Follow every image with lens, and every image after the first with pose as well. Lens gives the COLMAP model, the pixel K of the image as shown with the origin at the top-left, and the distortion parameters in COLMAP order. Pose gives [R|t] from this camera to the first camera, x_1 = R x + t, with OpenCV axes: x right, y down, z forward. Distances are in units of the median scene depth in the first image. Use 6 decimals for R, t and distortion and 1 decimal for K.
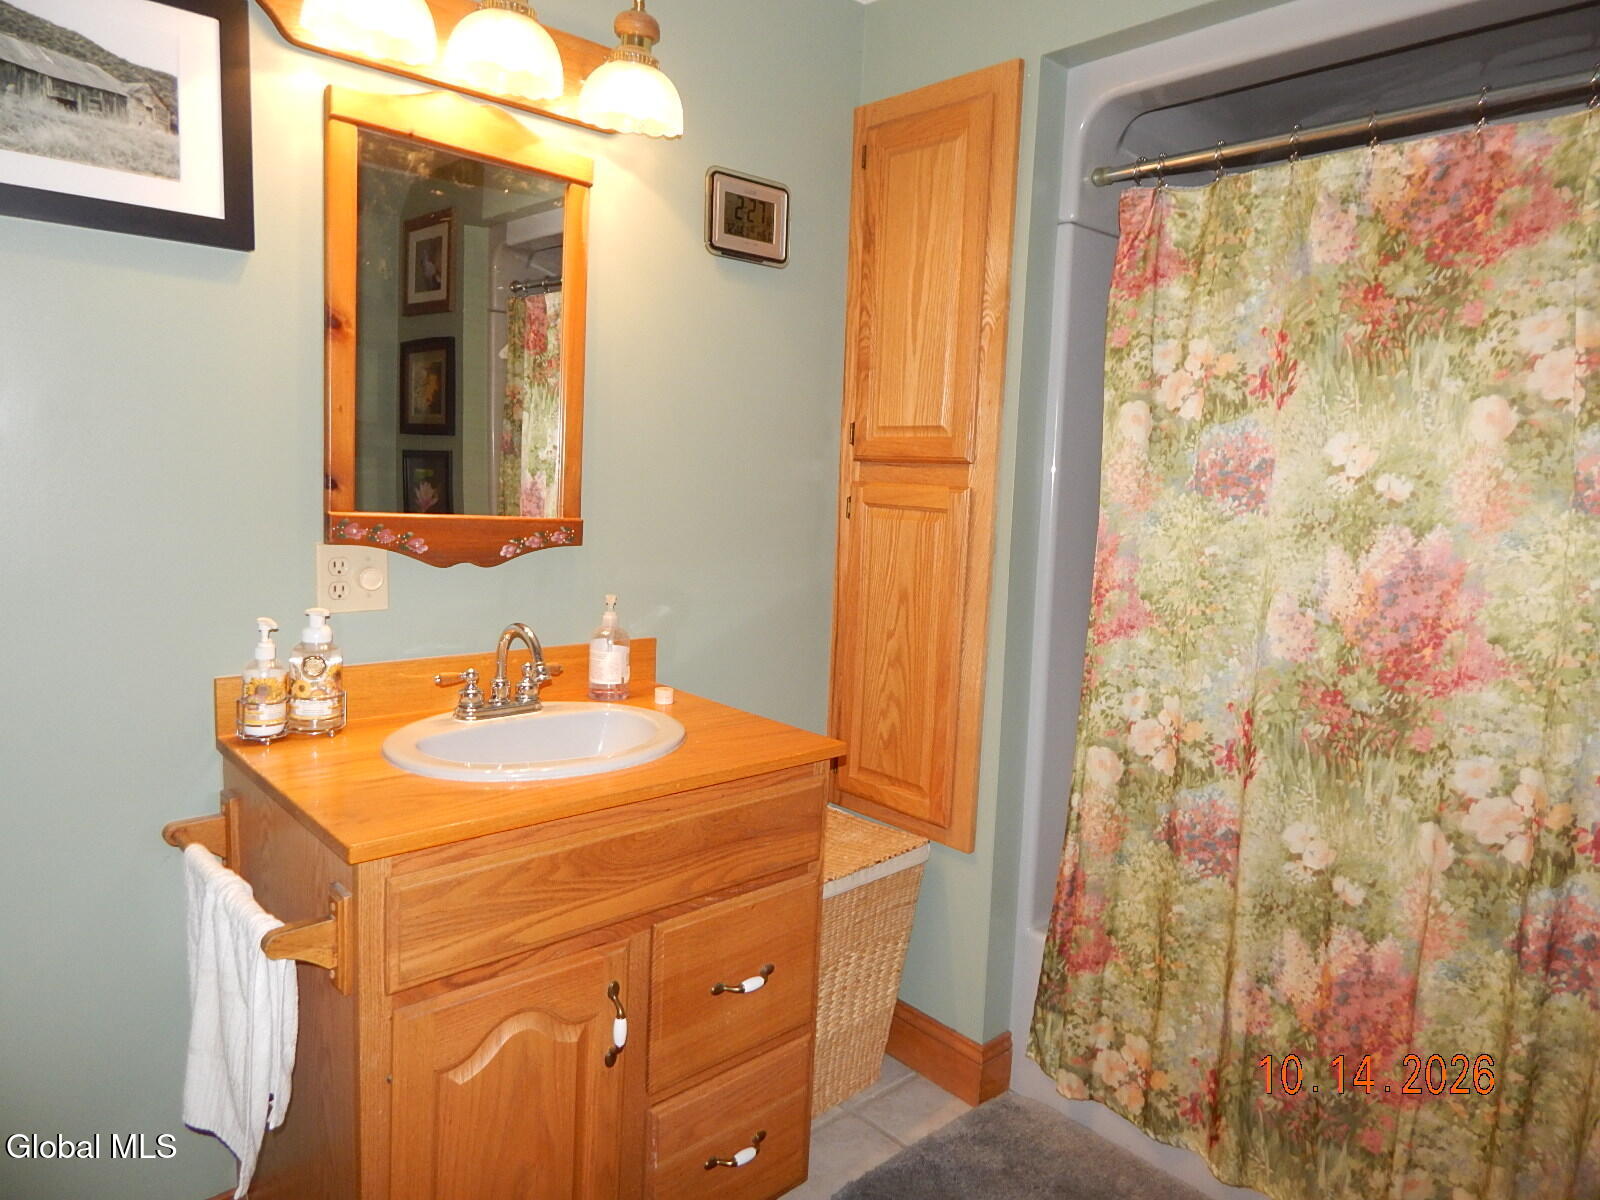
lens RADIAL K [[1041.0, 0, 794.8], [0, 1041.0, 593.2], [0, 0, 1]] dist [-0.000031, -0.003485]
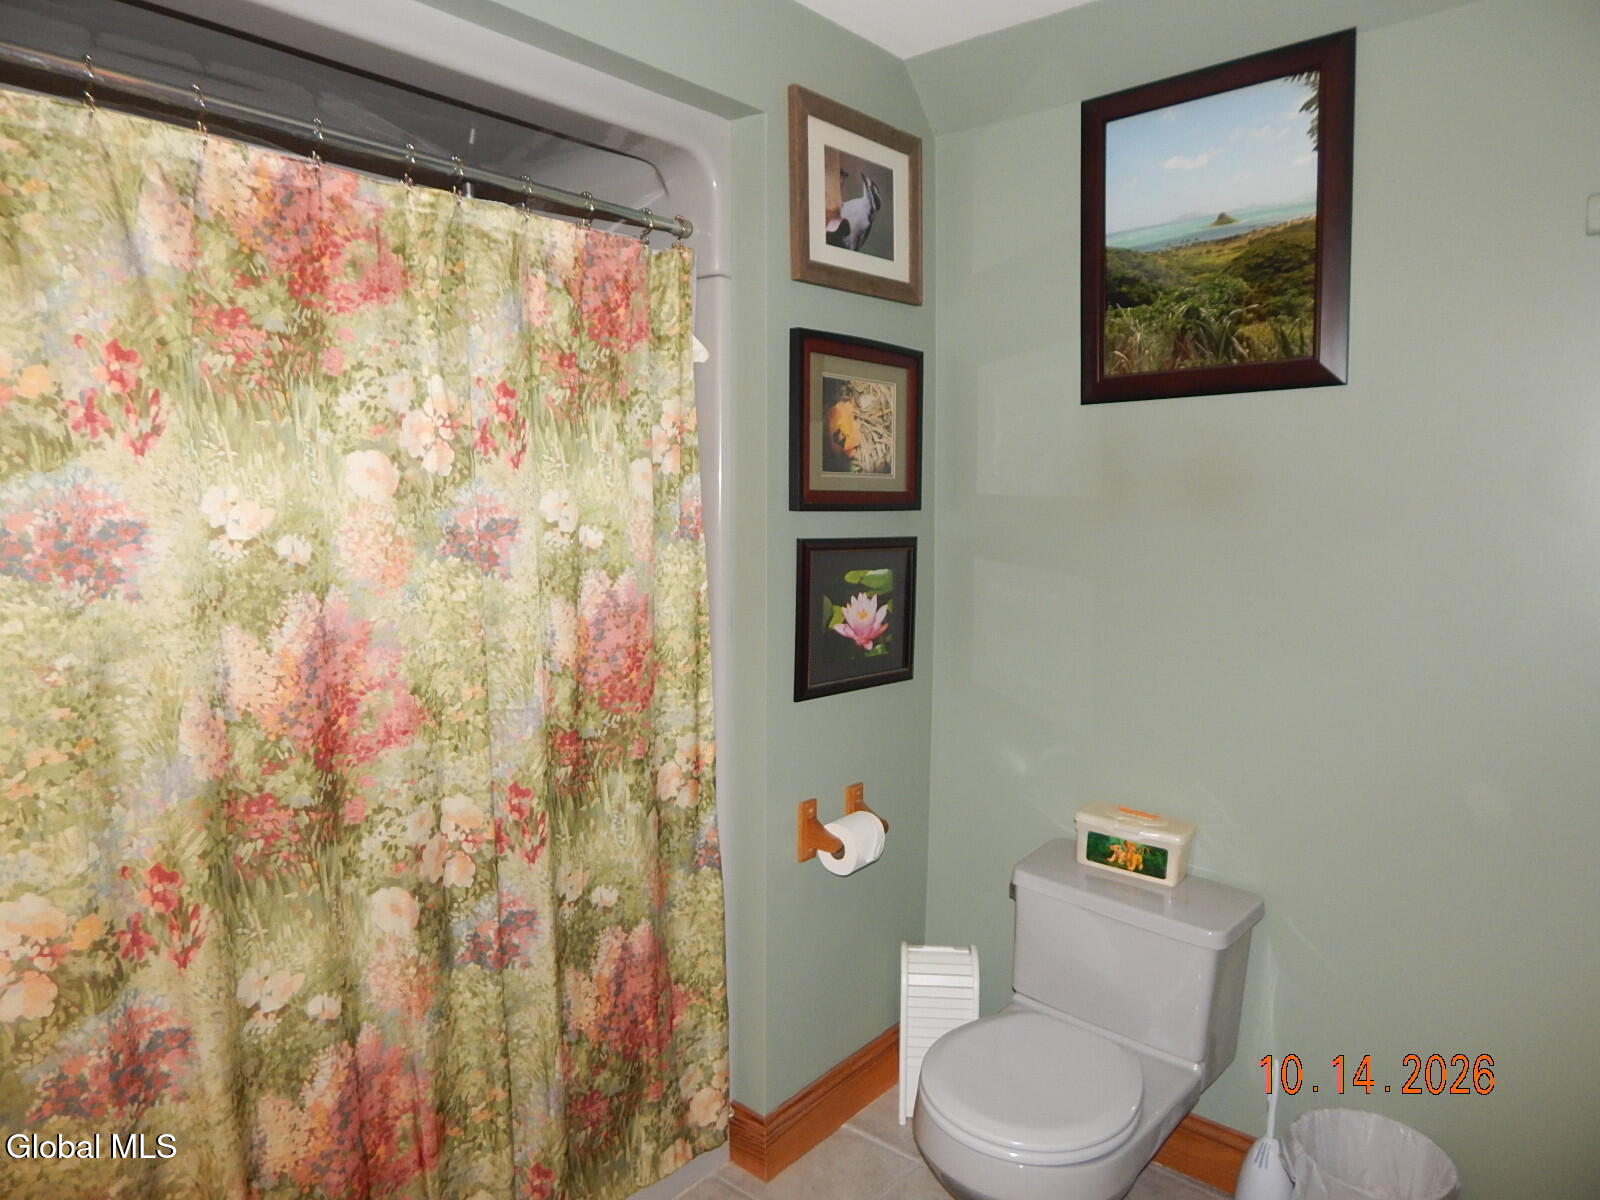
lens RADIAL K [[1041.0, 0, 794.6], [0, 1041.0, 605.6], [0, 0, 1]] dist [-0.000031, -0.003485]
pose [[-0.129289, -0.139515, 0.981743, -0.340337], [0.109758, 0.981956, 0.154000, -0.140909], [-0.985514, 0.127665, -0.111643, 0.671876]]
